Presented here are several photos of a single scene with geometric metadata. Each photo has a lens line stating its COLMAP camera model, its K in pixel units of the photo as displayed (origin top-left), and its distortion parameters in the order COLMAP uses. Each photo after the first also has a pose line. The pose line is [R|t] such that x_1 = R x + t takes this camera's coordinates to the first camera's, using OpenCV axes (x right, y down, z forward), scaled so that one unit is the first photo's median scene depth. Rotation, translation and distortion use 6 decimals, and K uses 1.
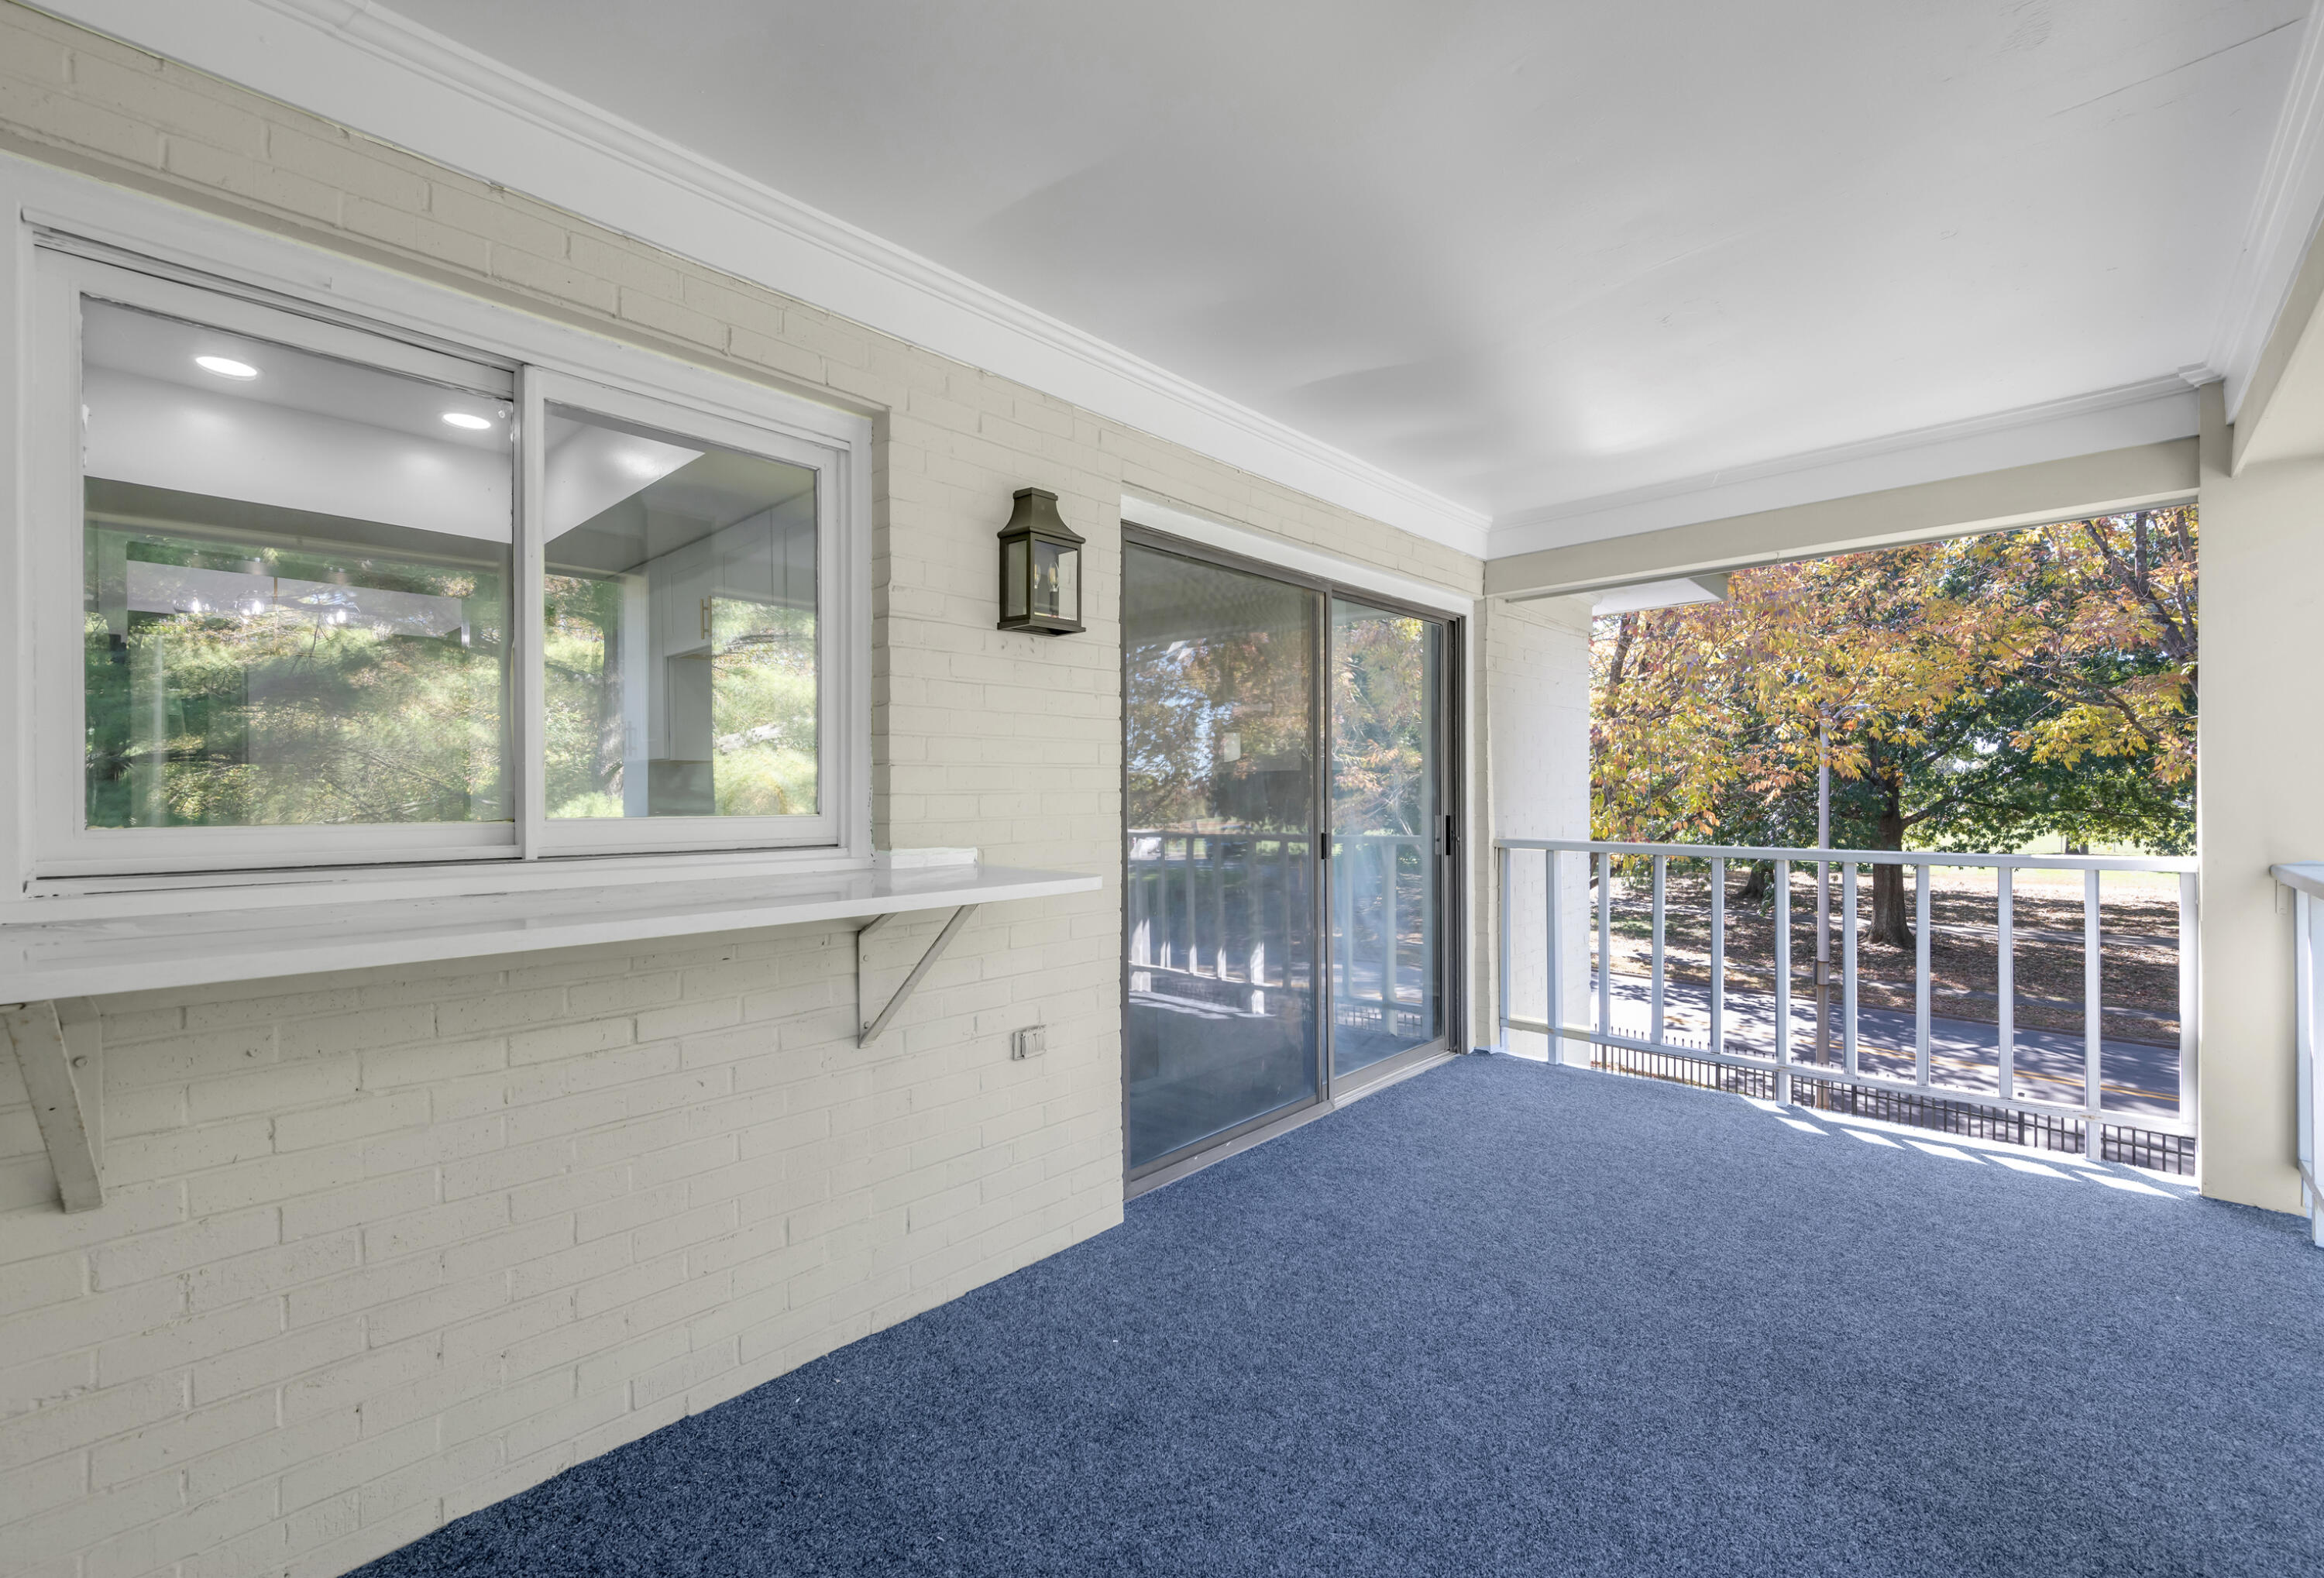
lens RADIAL K [[1116.2, 0, 1171.9], [0, 1116.2, 801.8], [0, 0, 1]] dist [-0.001329, -0.000107]
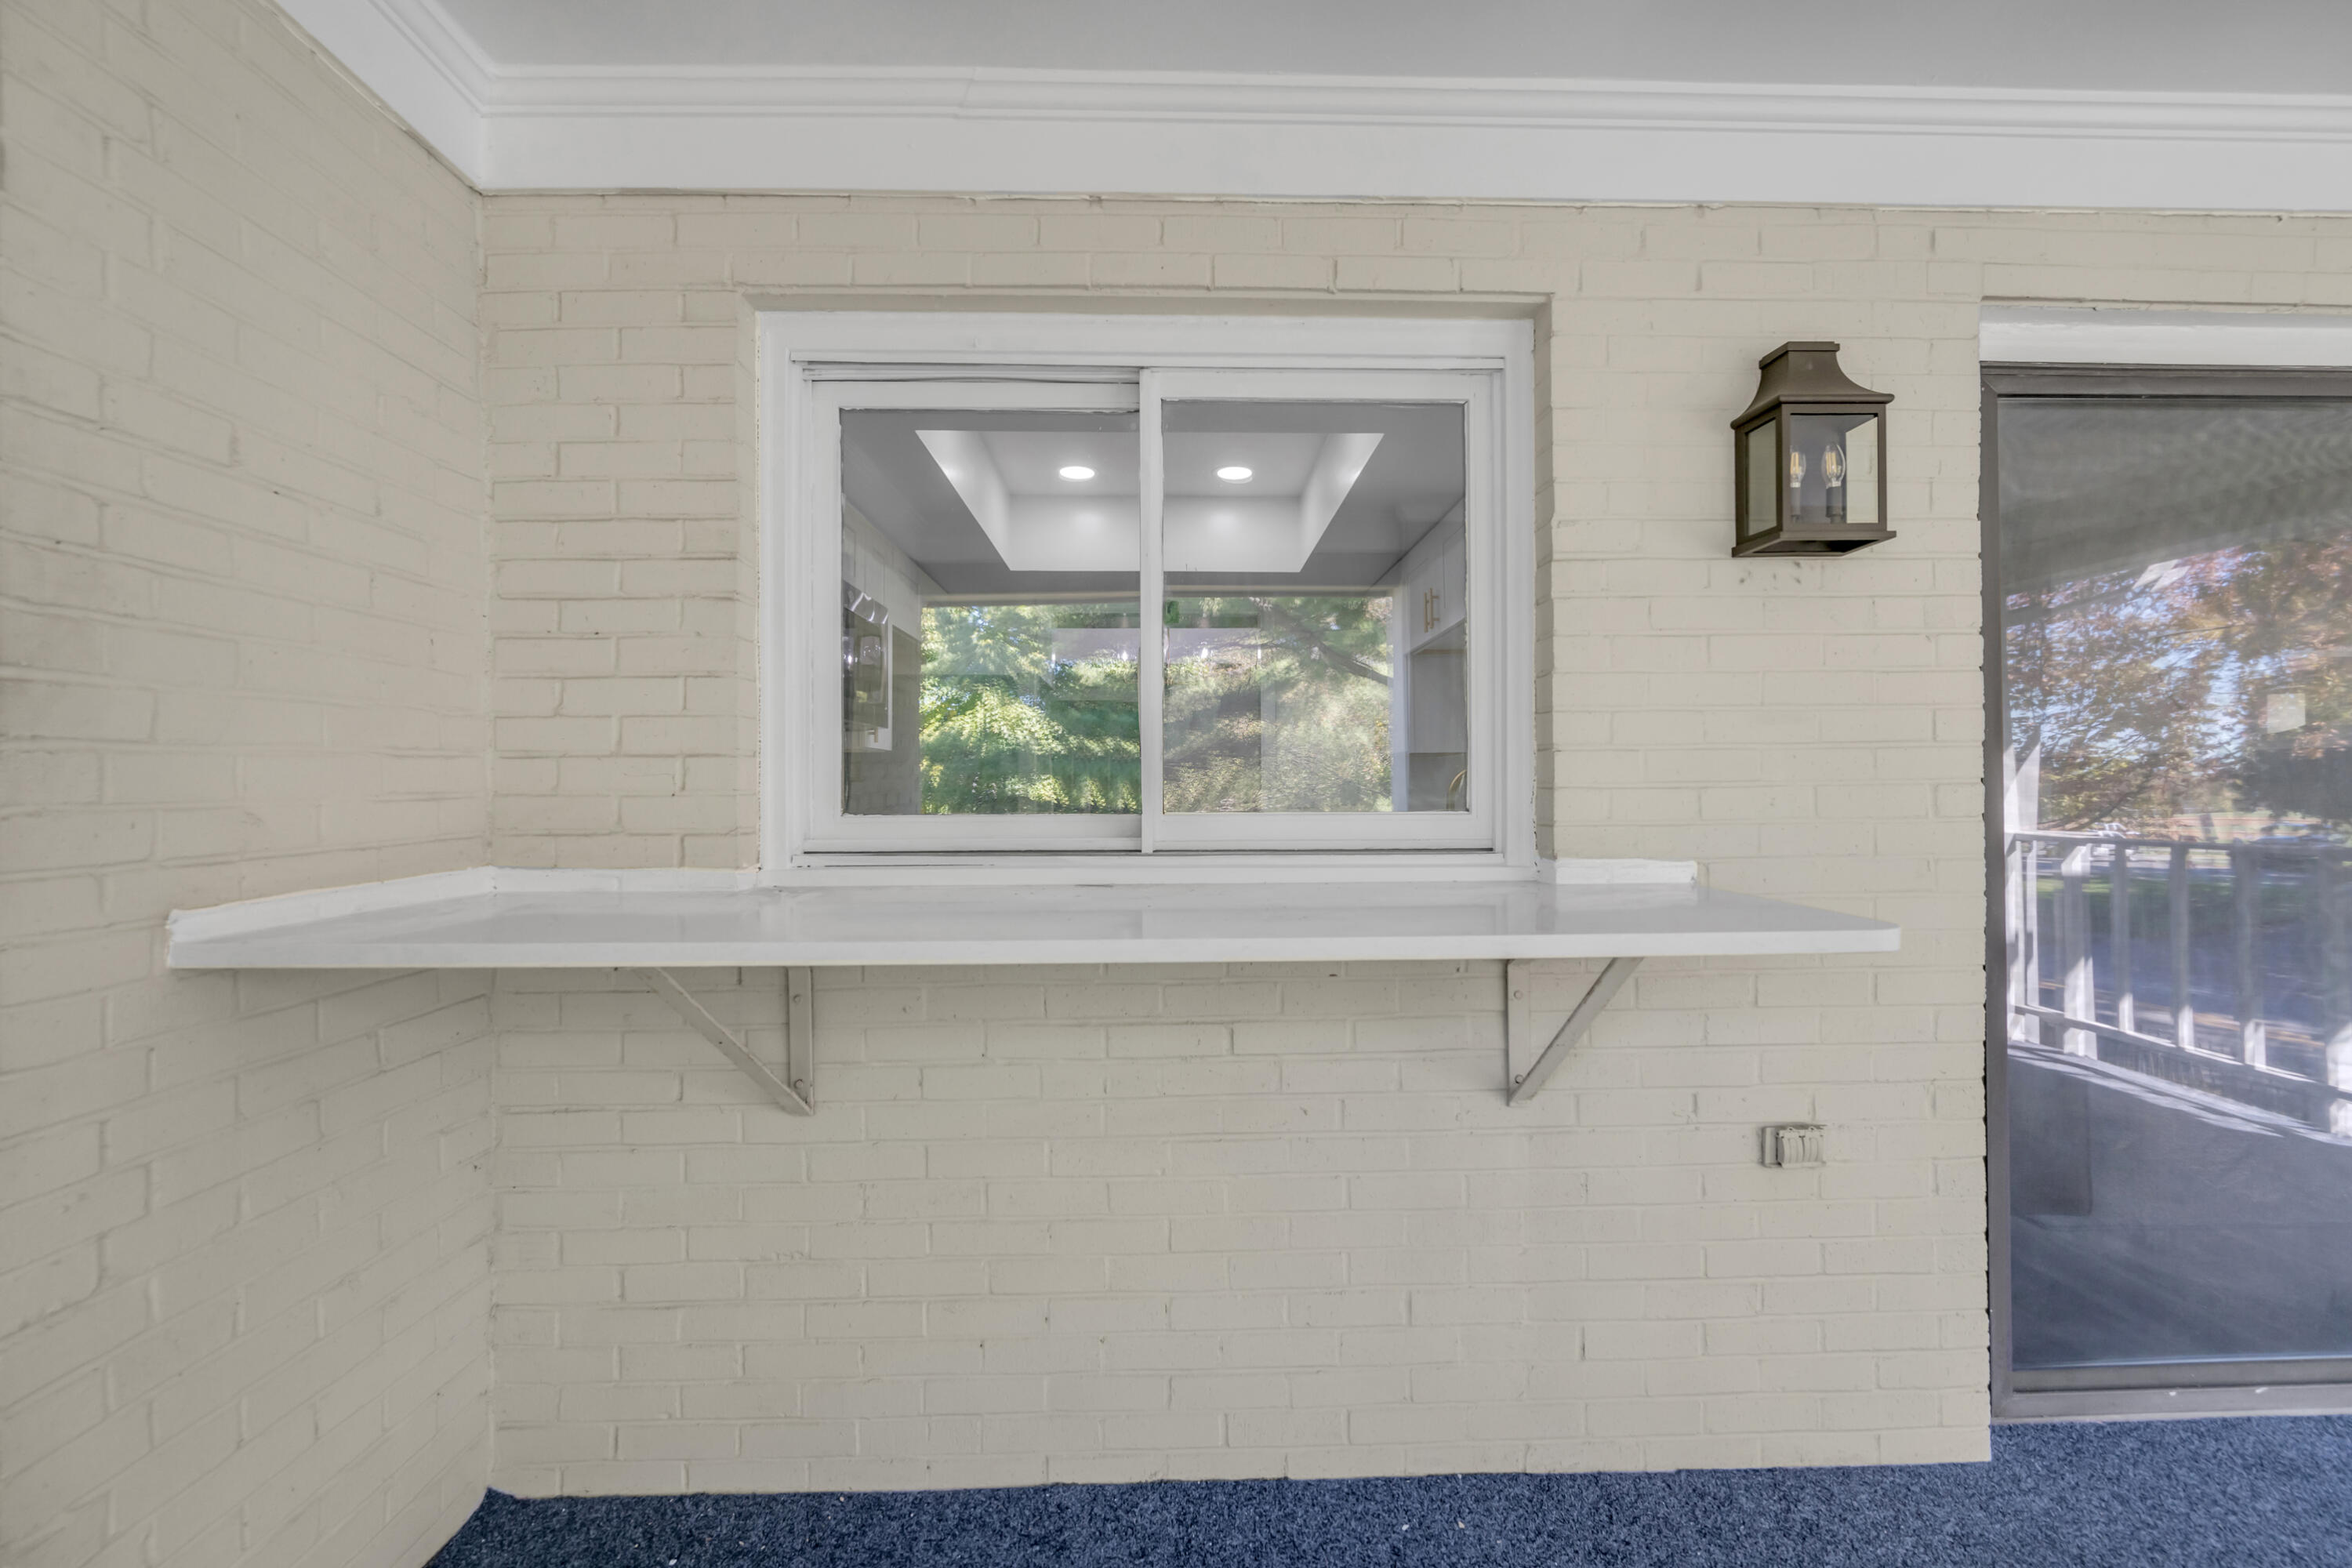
lens RADIAL K [[896.5, 0, 1137.9], [0, 896.5, 778.7], [0, 0, 1]] dist [-0.005205, 0.000583]
pose [[0.651426, -0.004029, -0.758702, 0.032223], [-0.002961, 0.999965, -0.007852, -0.007259], [0.758707, 0.007362, 0.651391, 0.361476]]
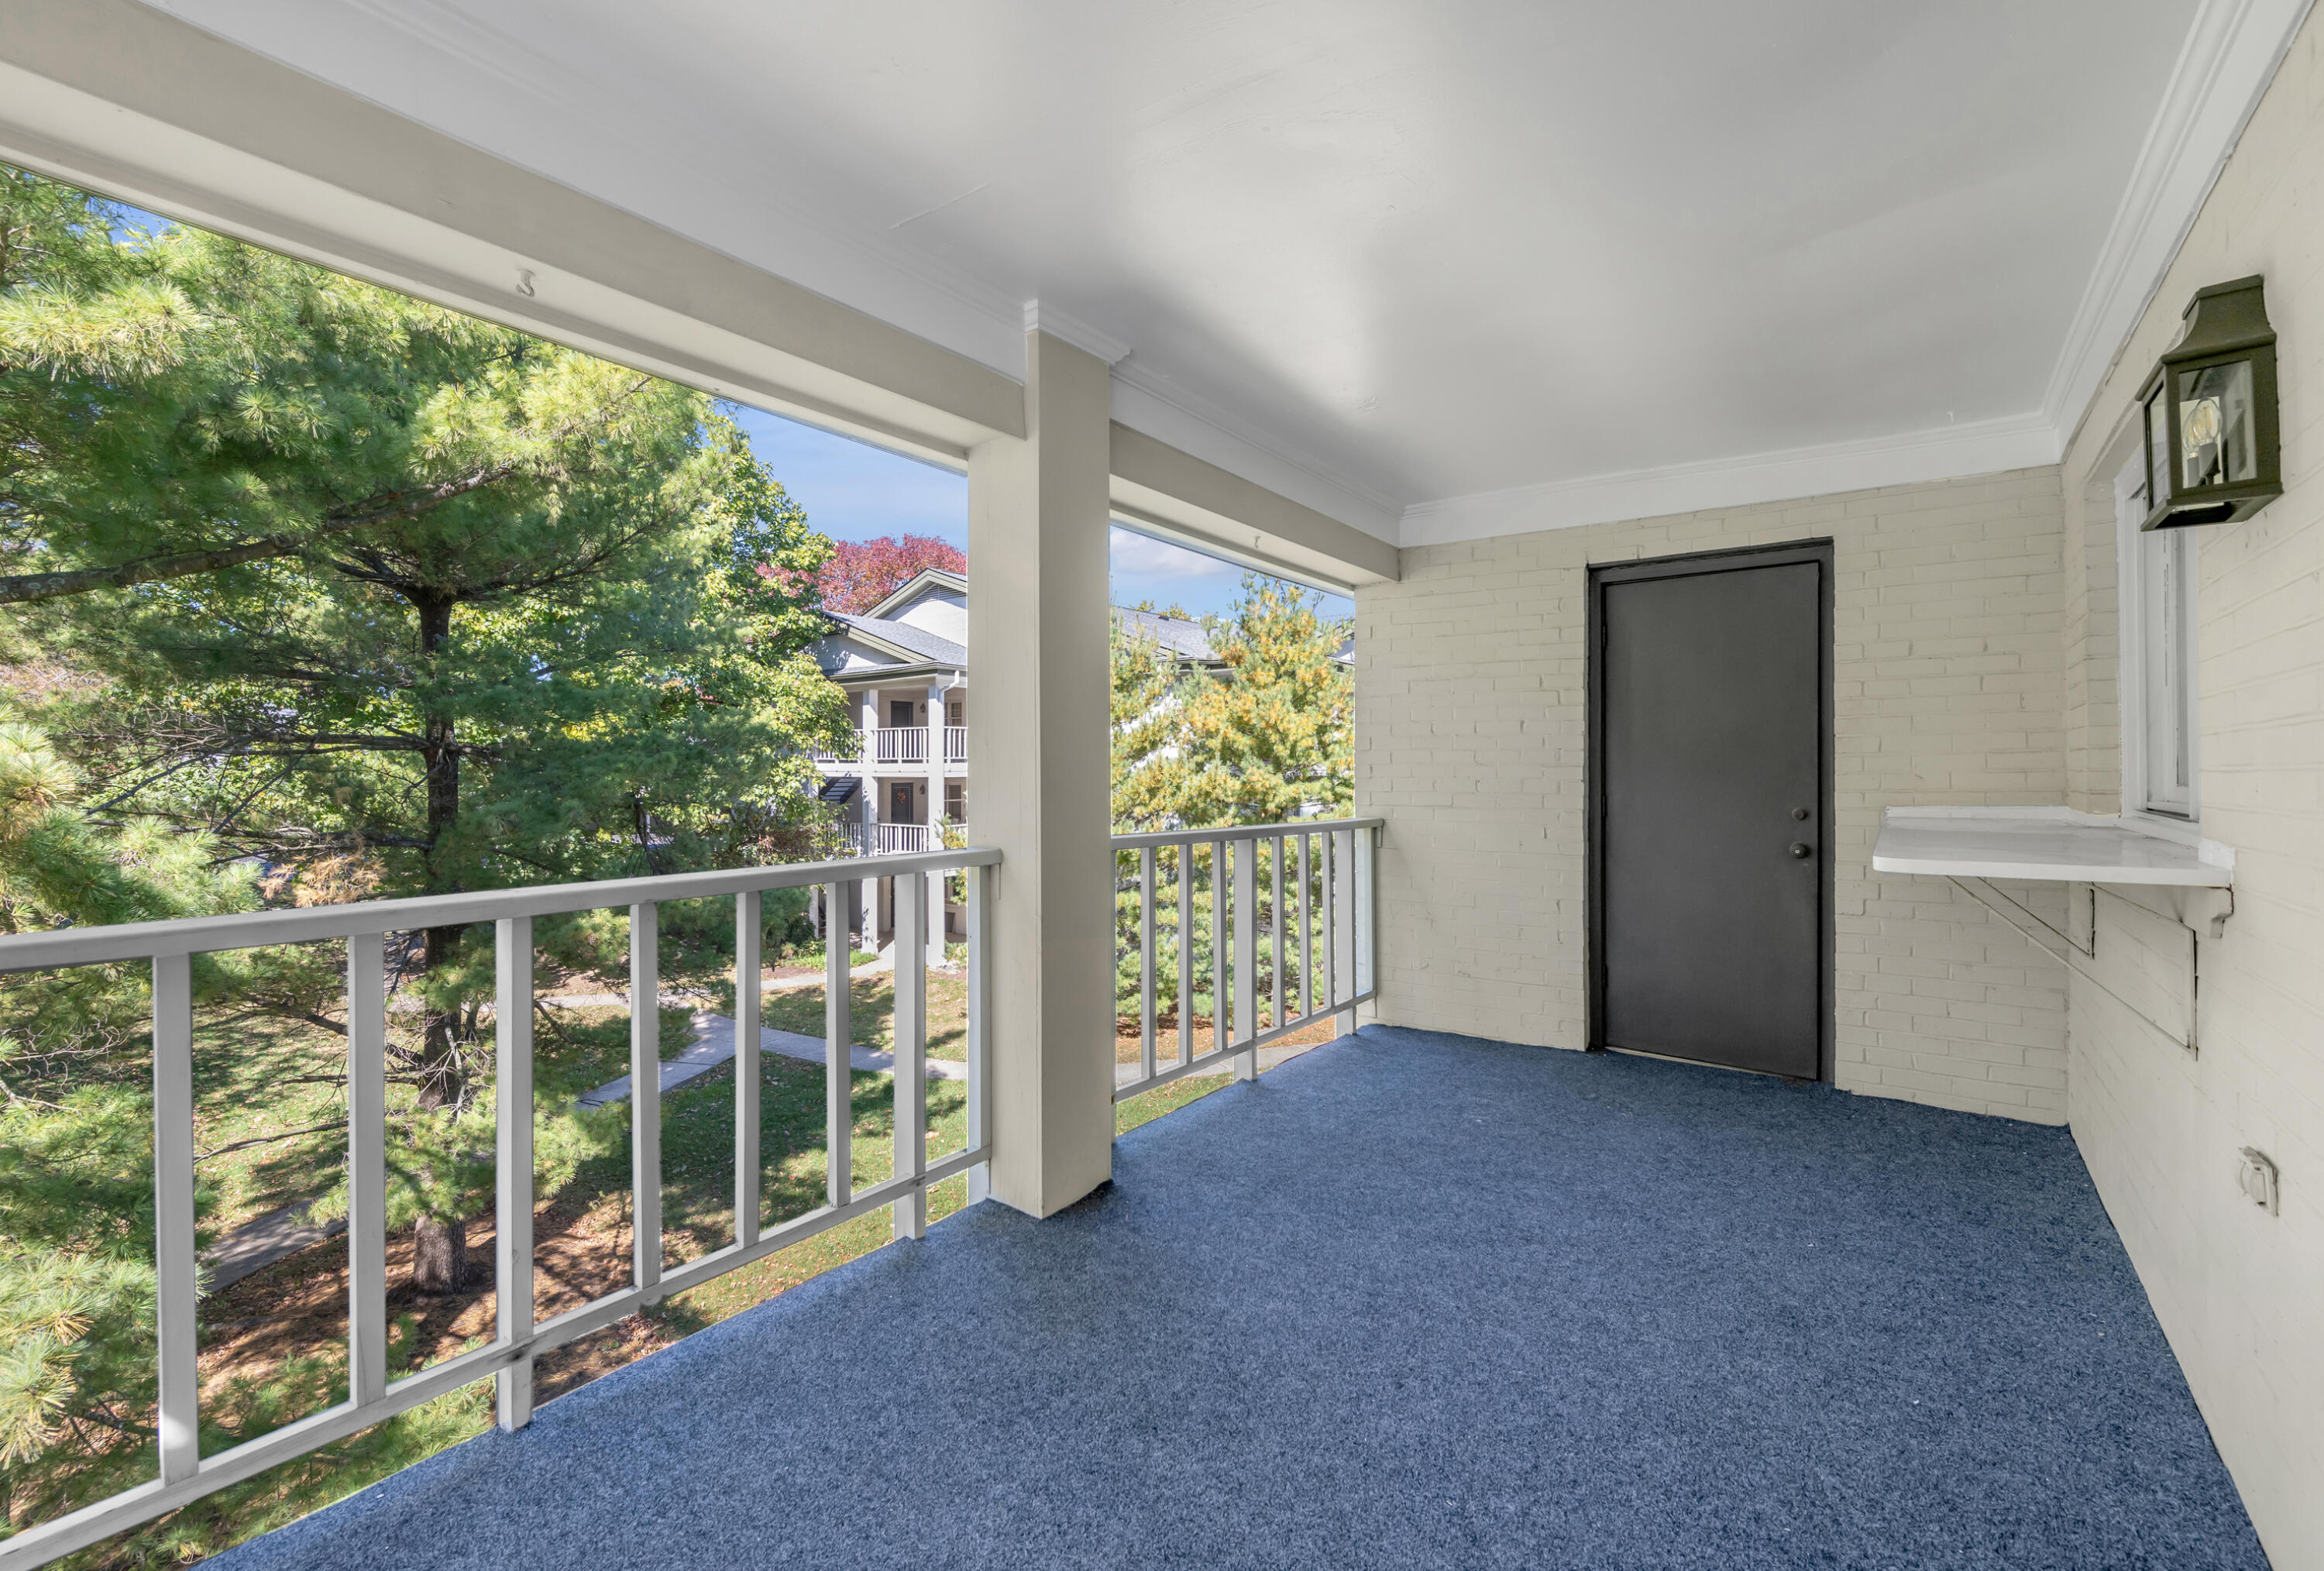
lens RADIAL K [[973.2, 0, 1157.2], [0, 973.2, 767.6], [0, 0, 1]] dist [-0.002079, -0.000394]
pose [[-0.999244, 0.007051, -0.038245, 0.540897], [0.006917, 0.999970, 0.003618, -0.016358], [0.038269, 0.003350, -0.999262, 1.659656]]
